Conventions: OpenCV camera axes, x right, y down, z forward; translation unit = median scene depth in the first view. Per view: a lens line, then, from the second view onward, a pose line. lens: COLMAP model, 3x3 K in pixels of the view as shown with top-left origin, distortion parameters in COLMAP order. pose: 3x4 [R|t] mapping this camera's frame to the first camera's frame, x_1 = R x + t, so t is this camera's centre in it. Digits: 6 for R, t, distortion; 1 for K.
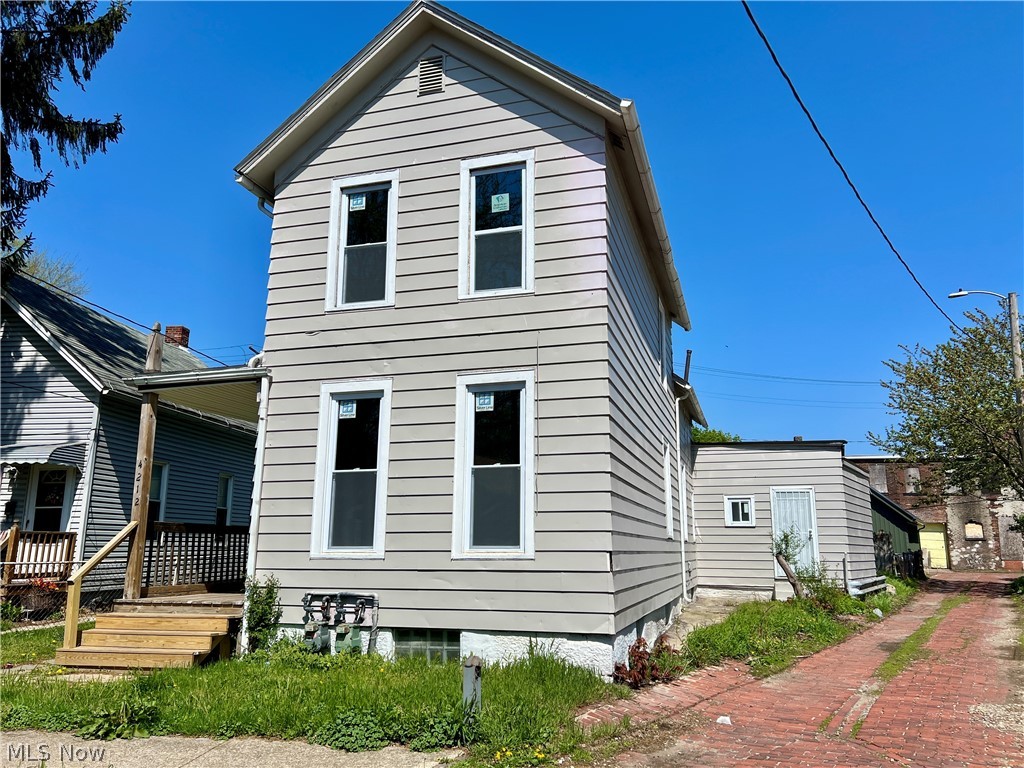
lens RADIAL K [[776.8, 0, 512.0], [0, 776.8, 384.0], [0, 0, 1]] dist [0.000424, 0.000352]
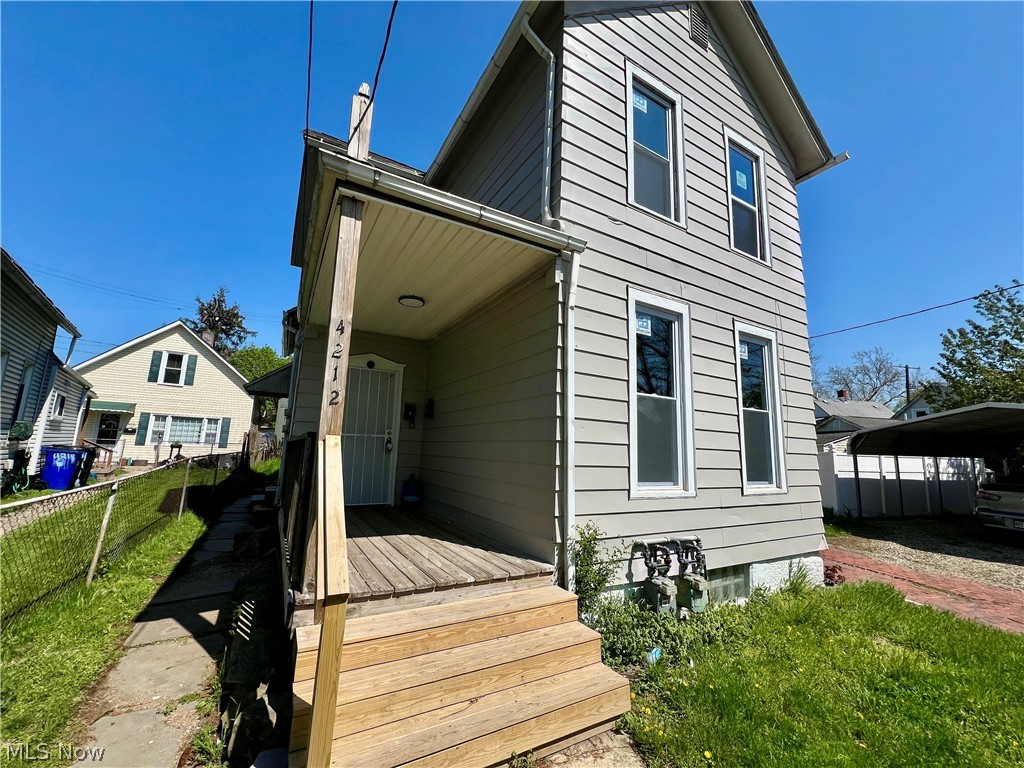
lens RADIAL K [[413.8, 0, 511.1], [0, 413.8, 401.3], [0, 0, 1]] dist [0.000602, 0.000043]
pose [[0.691083, 0.117852, 0.713102, -0.652441], [-0.175211, 0.984505, 0.007094, 0.143789], [-0.701217, -0.129846, 0.701024, 0.796511]]
